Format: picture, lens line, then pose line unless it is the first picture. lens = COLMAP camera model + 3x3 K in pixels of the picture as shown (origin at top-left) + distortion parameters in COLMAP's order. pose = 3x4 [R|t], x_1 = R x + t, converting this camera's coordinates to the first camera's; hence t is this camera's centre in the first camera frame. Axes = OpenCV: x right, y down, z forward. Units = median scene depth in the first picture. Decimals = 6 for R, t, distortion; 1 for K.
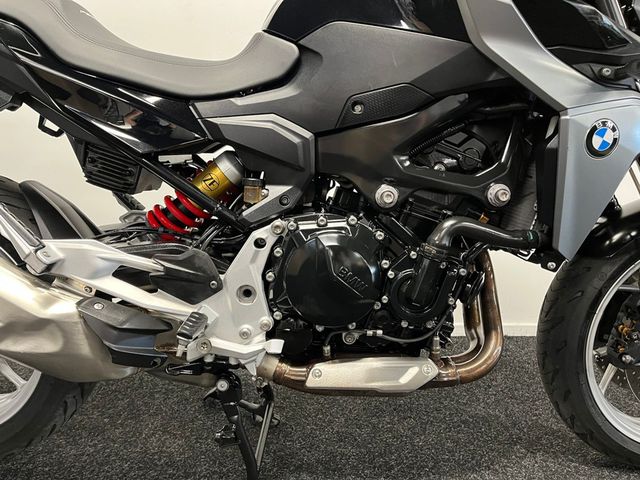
lens RADIAL K [[490.8, 0, 321.3], [0, 490.8, 236.8], [0, 0, 1]] dist [0.078418, -0.110936]
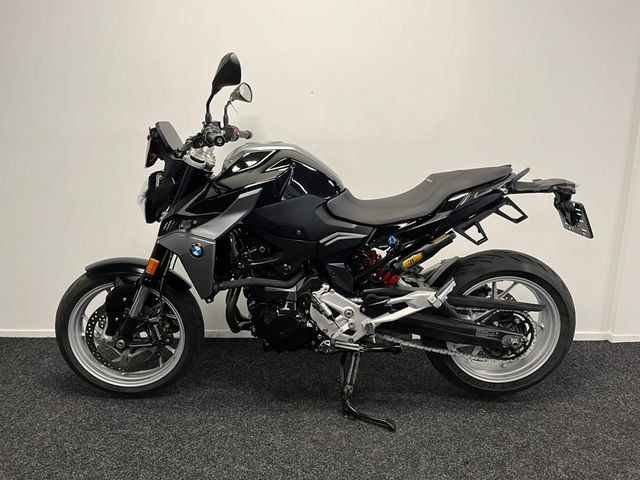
lens RADIAL K [[490.8, 0, 317.7], [0, 490.8, 241.7], [0, 0, 1]] dist [0.078418, -0.110936]
pose [[0.999888, 0.002886, -0.014687, -0.211573], [-0.002166, 0.998805, 0.048817, -0.336081], [0.014810, -0.048780, 0.998700, -0.967842]]
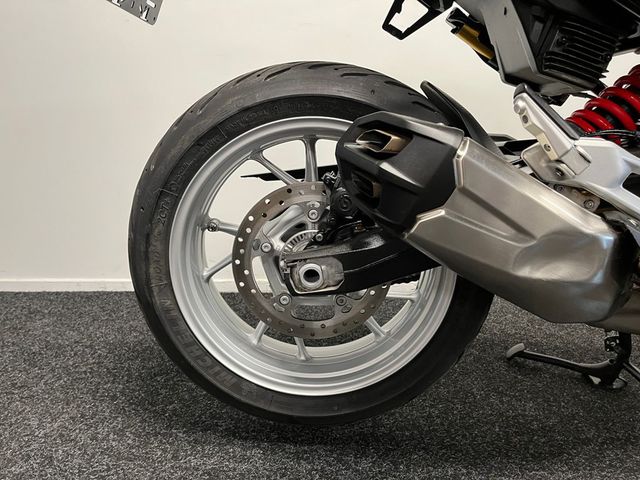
lens RADIAL K [[490.8, 0, 314.9], [0, 490.8, 239.7], [0, 0, 1]] dist [0.078418, -0.110936]
pose [[0.999561, 0.000219, -0.029629, -0.840793], [0.001221, 0.998819, 0.048574, 0.121330], [0.029605, -0.048589, 0.998380, 0.210722]]
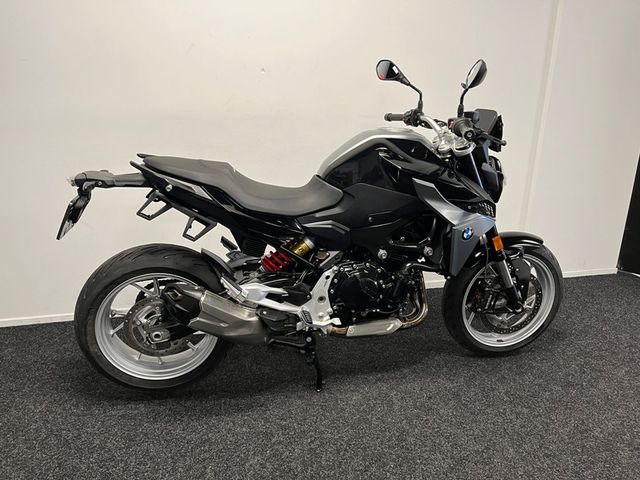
lens RADIAL K [[490.8, 0, 318.4], [0, 490.8, 236.8], [0, 0, 1]] dist [0.078418, -0.110936]
pose [[0.980837, -0.064057, 0.183997, -0.554421], [0.036979, 0.988446, 0.146992, -0.490799], [-0.191287, -0.137371, 0.971874, -1.120099]]
